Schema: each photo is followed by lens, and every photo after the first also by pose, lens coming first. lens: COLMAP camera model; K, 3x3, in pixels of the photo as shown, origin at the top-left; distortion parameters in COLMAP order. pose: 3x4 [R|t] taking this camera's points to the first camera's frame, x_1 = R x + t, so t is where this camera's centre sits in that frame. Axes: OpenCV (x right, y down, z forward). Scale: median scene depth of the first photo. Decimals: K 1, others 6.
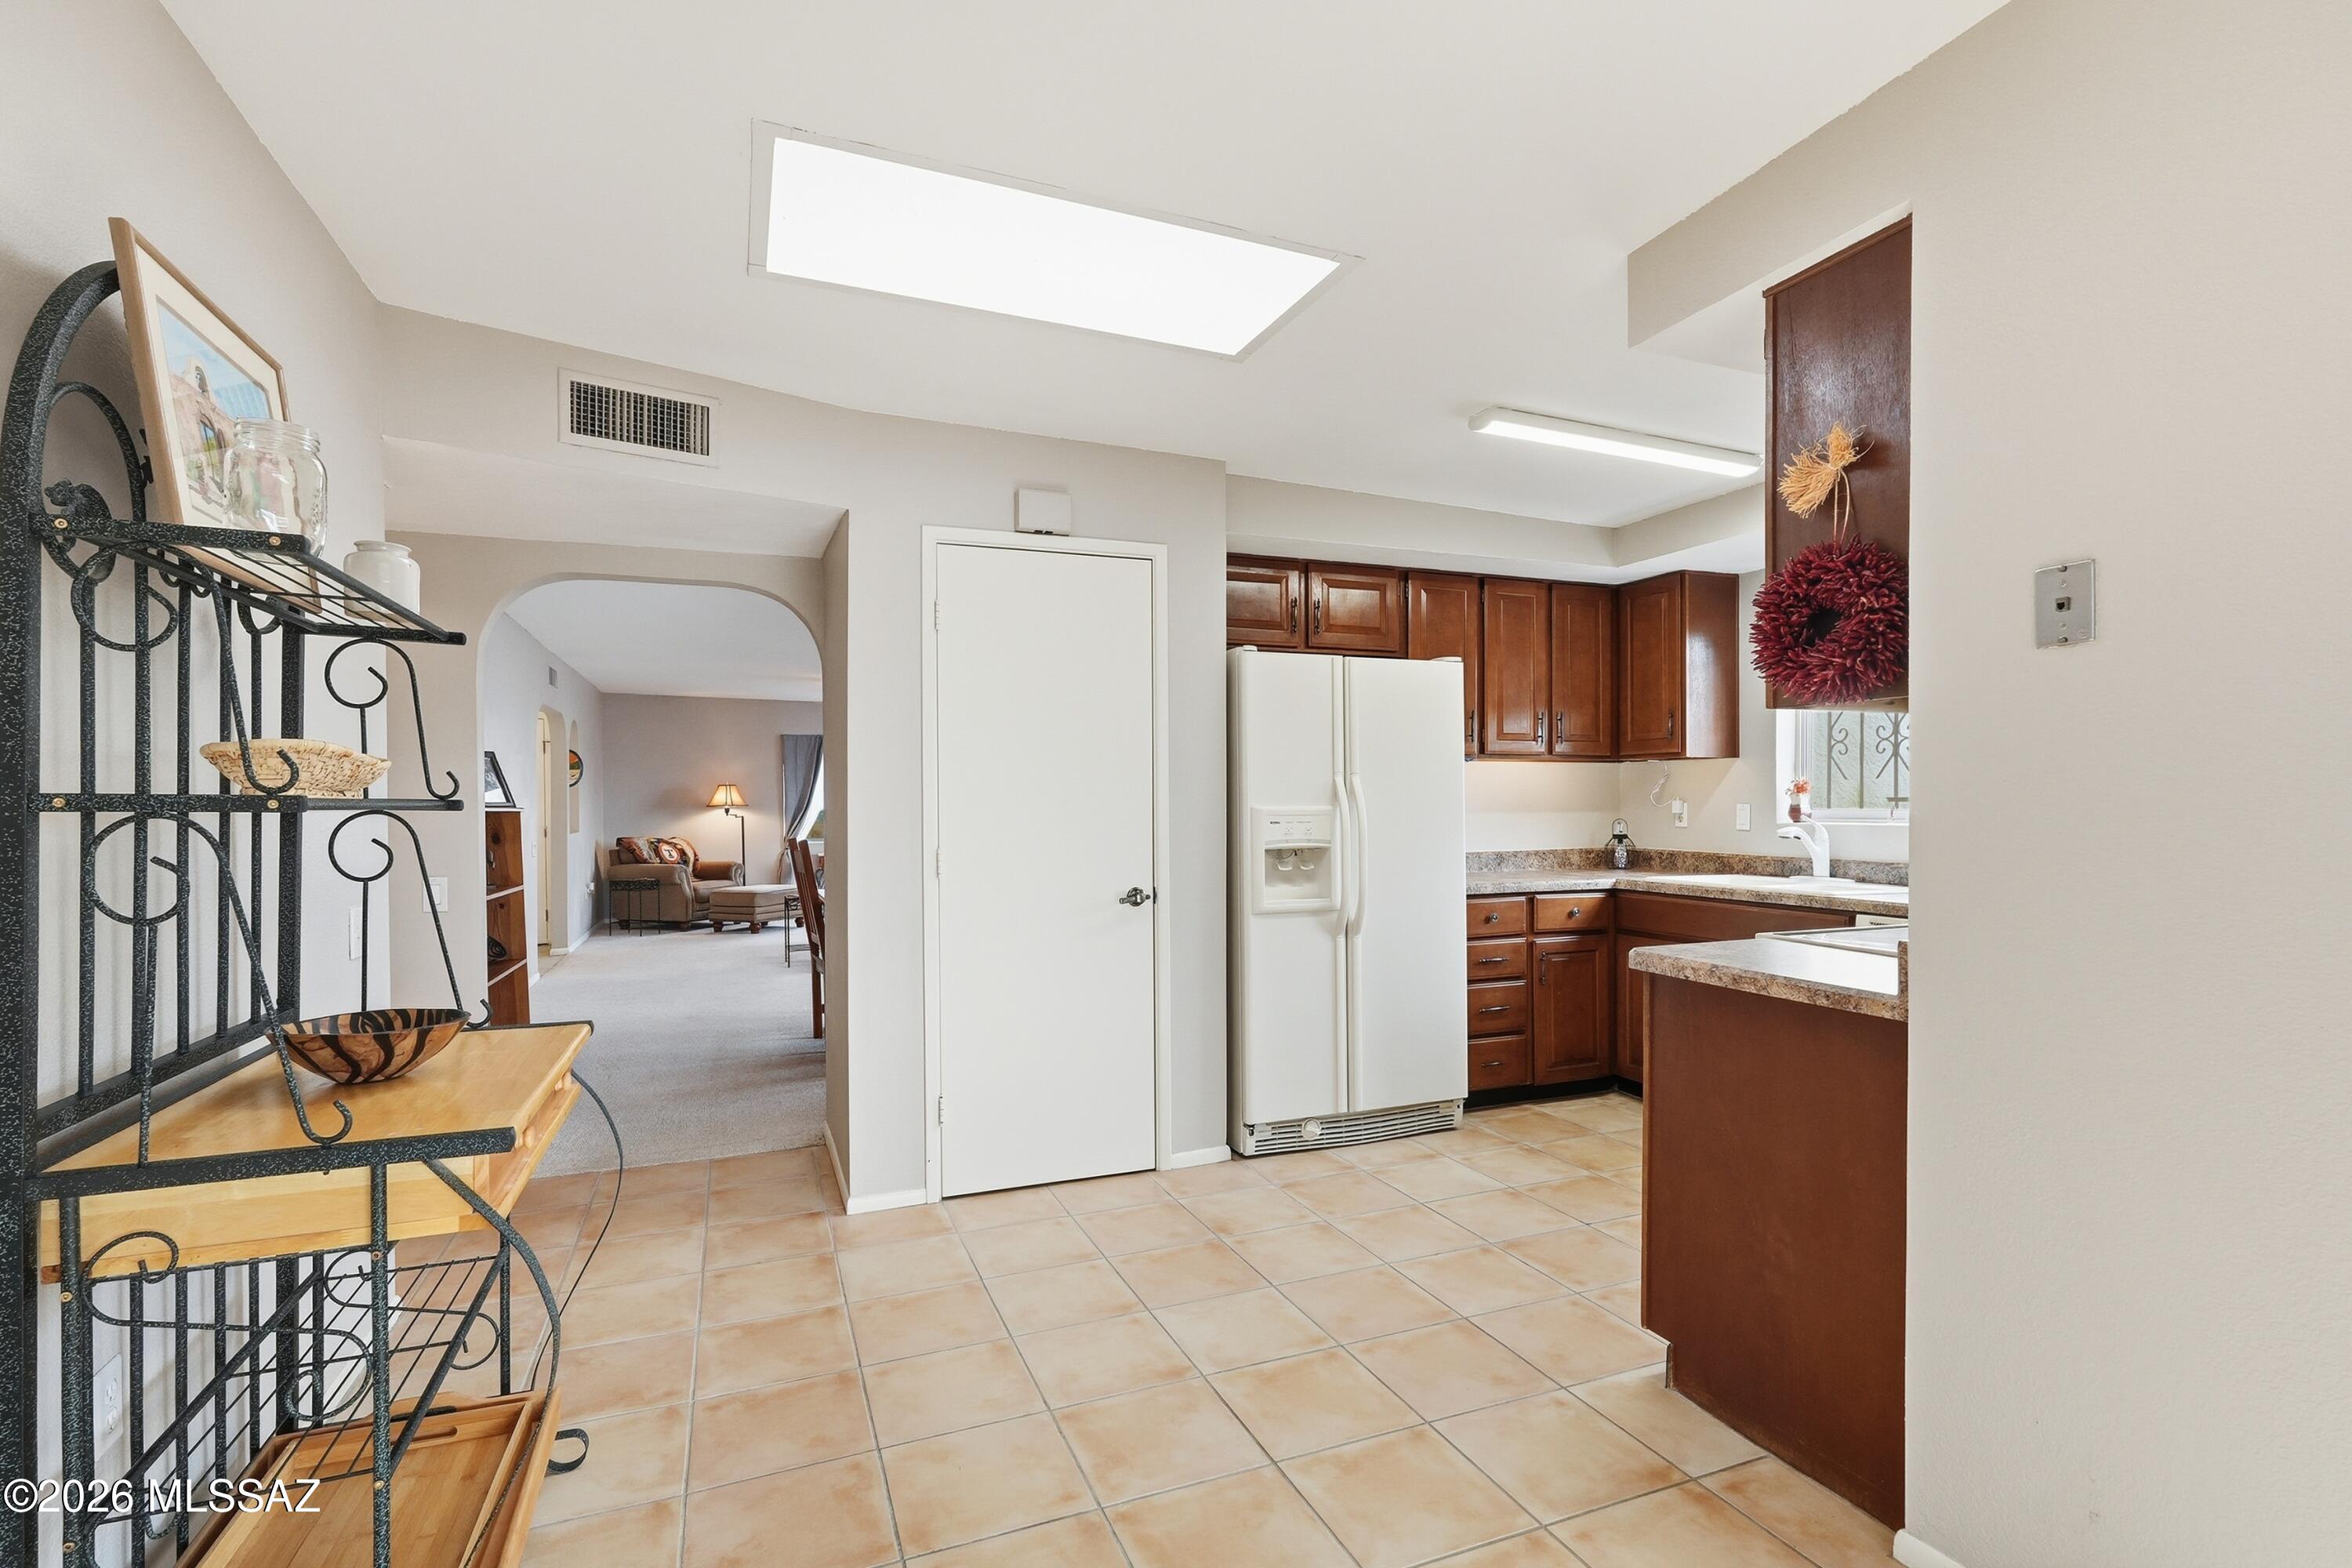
lens RADIAL K [[1138.8, 0, 1179.3], [0, 1138.8, 802.0], [0, 0, 1]] dist [-0.011255, 0.003078]
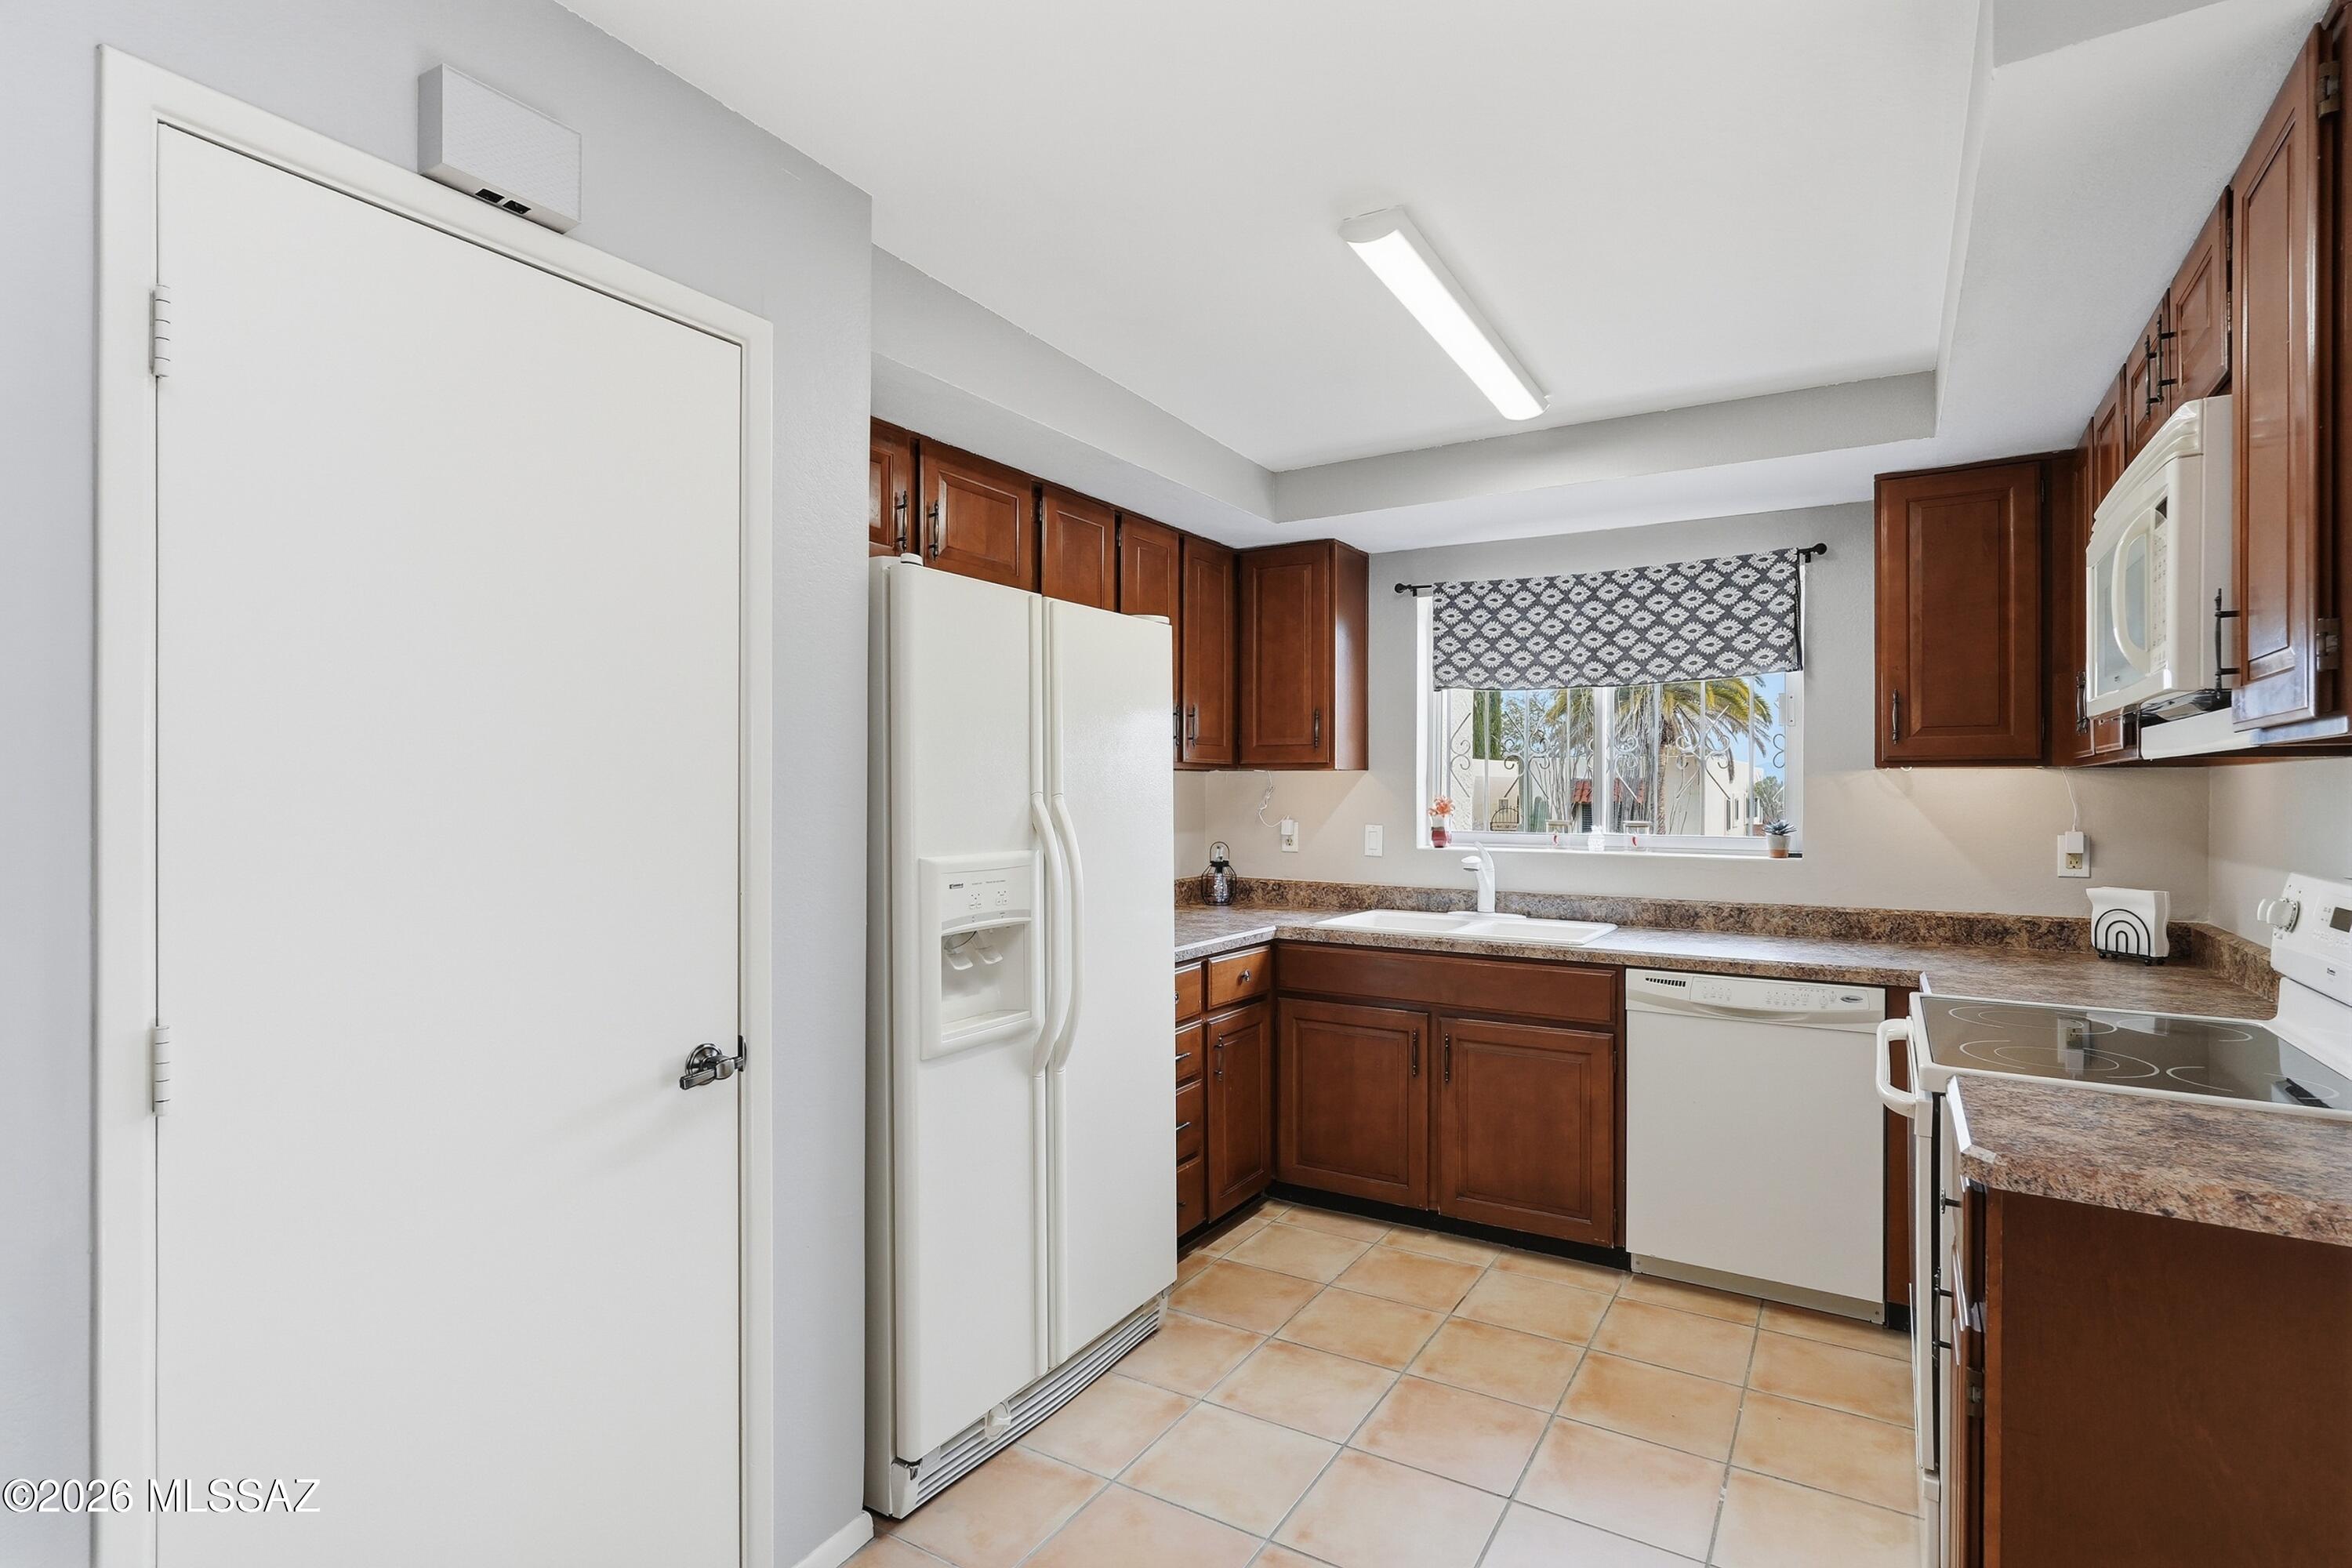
lens RADIAL K [[1138.8, 0, 1193.4], [0, 1138.8, 784.7], [0, 0, 1]] dist [-0.011255, 0.003078]
pose [[0.795189, 0.008510, 0.606301, -0.142118], [-0.006310, 0.999964, -0.005760, -0.025601], [-0.606328, 0.000754, 0.795214, 0.456023]]
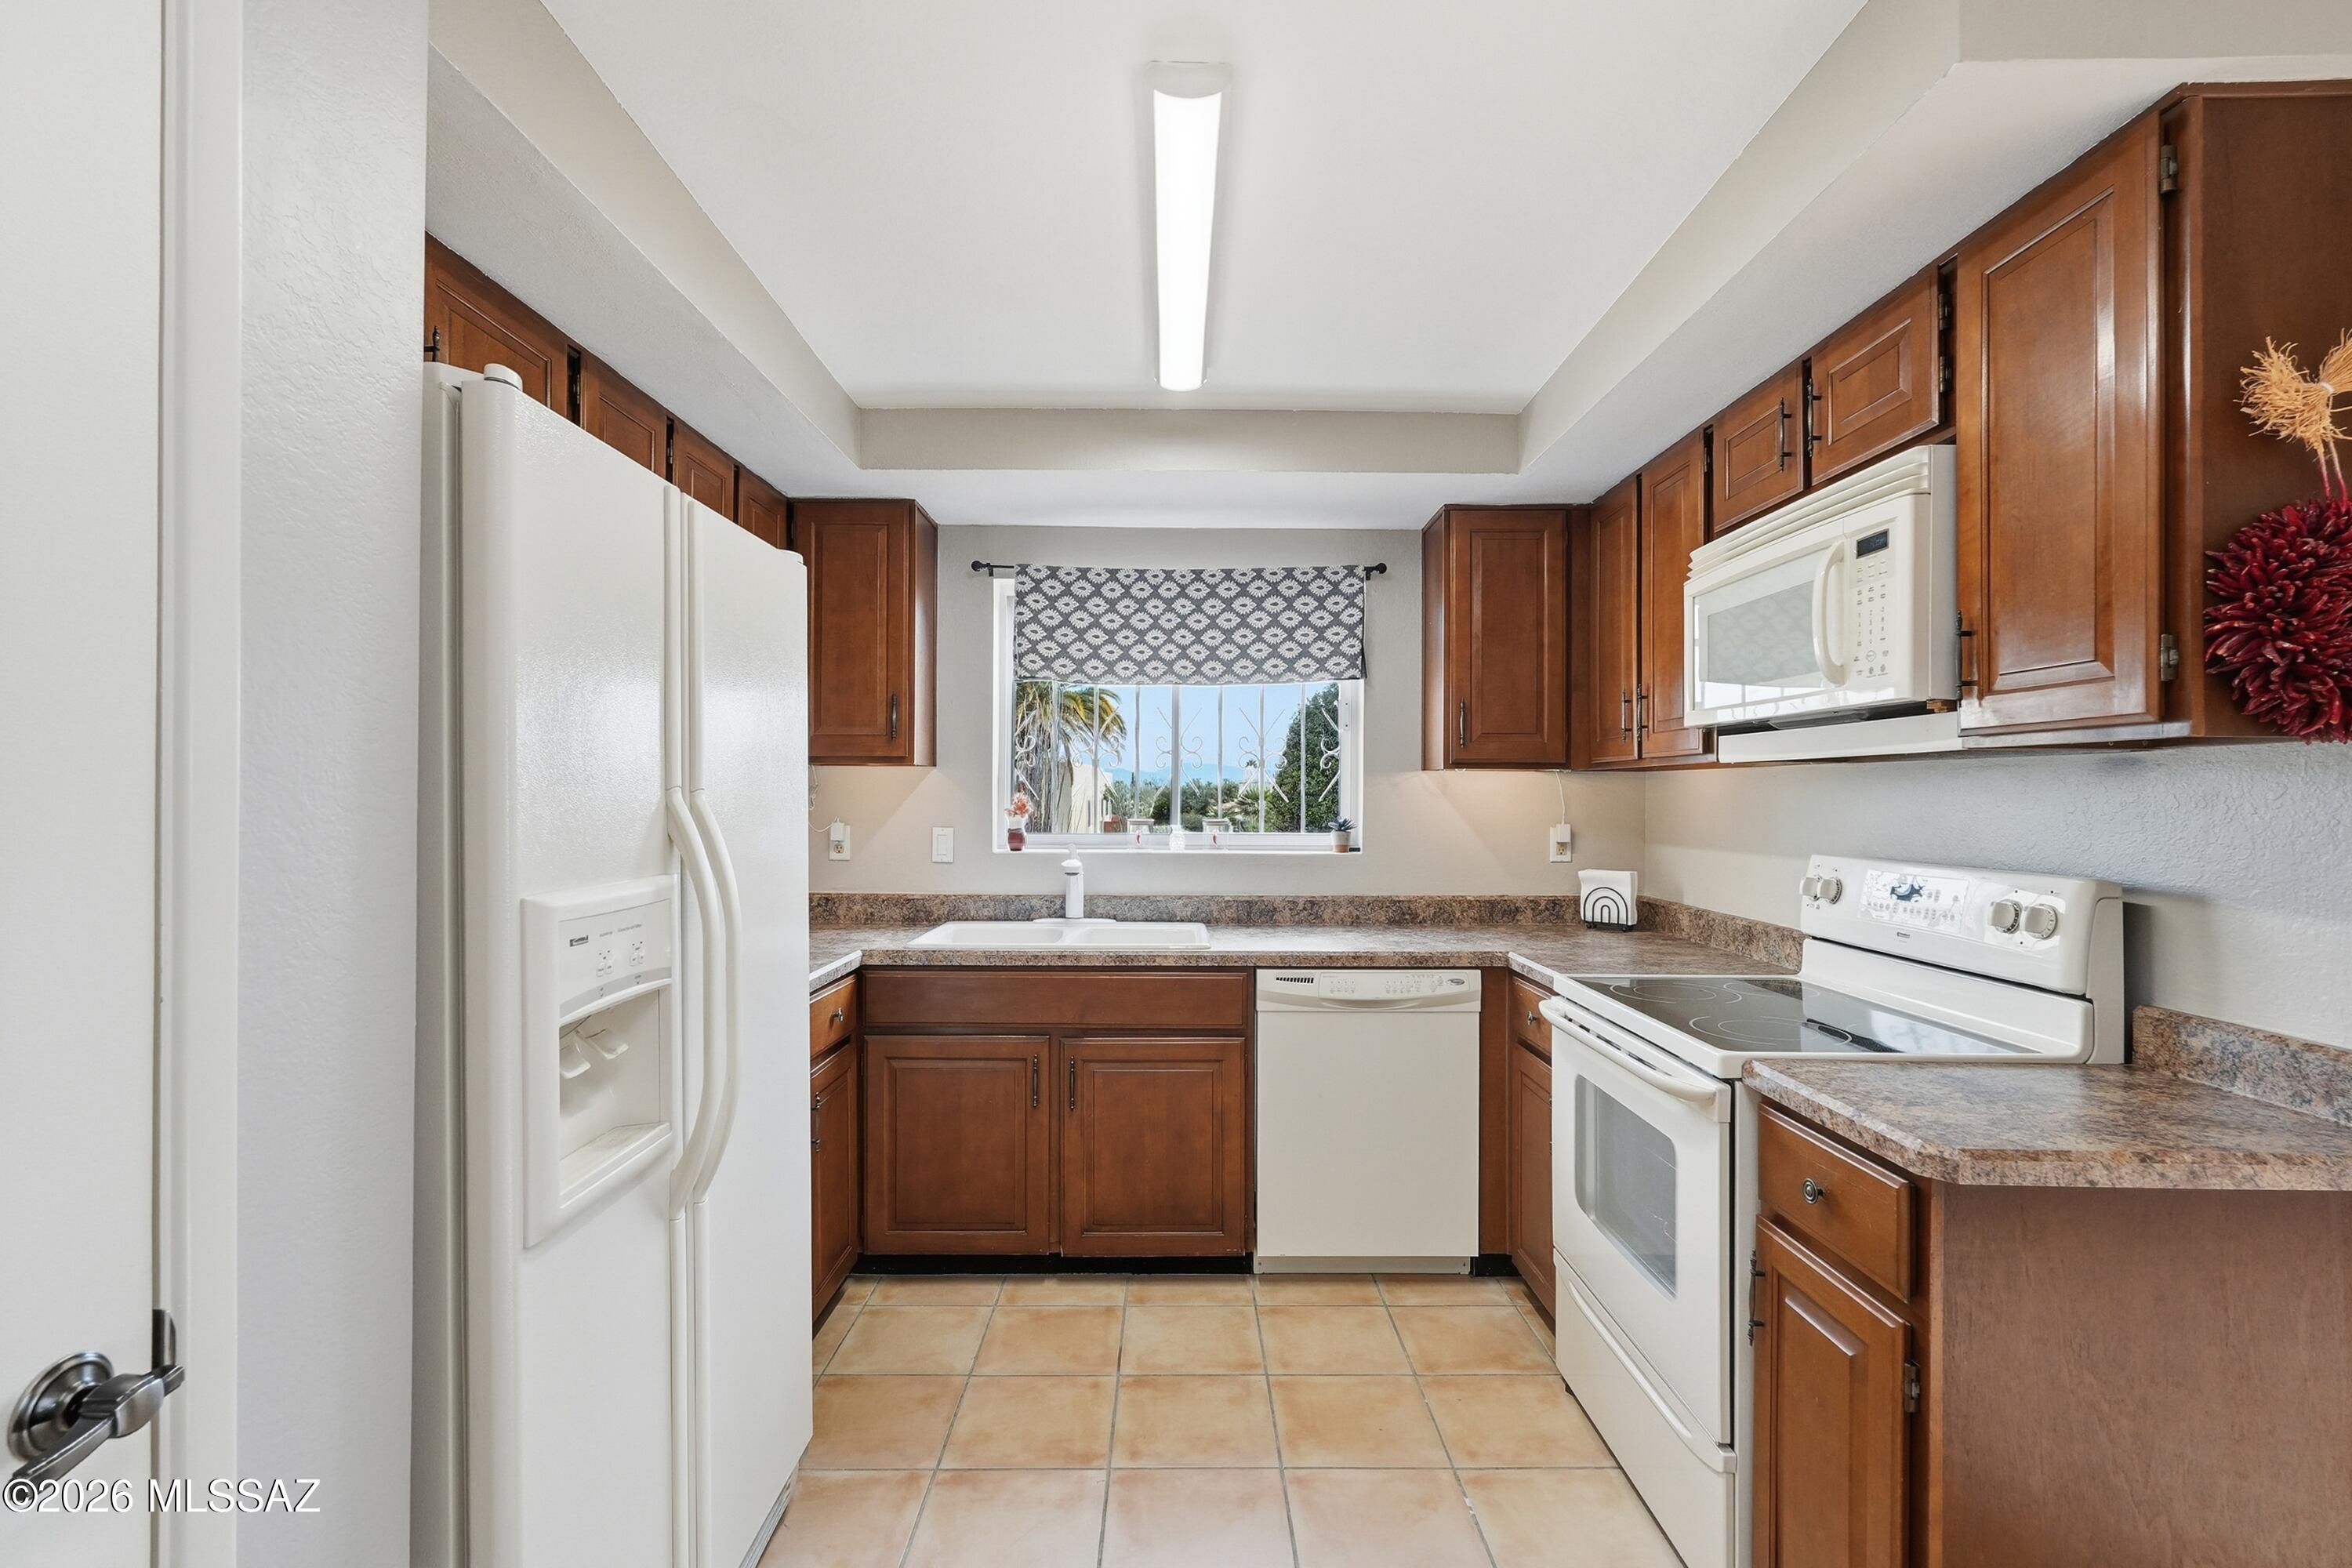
lens RADIAL K [[1065.6, 0, 1183.8], [0, 1065.6, 789.0], [0, 0, 1]] dist [-0.013400, 0.003664]
pose [[0.359623, 0.009555, 0.933049, -0.124959], [-0.007162, 0.999946, -0.007480, -0.022439], [-0.933070, -0.003993, 0.359672, 0.666894]]
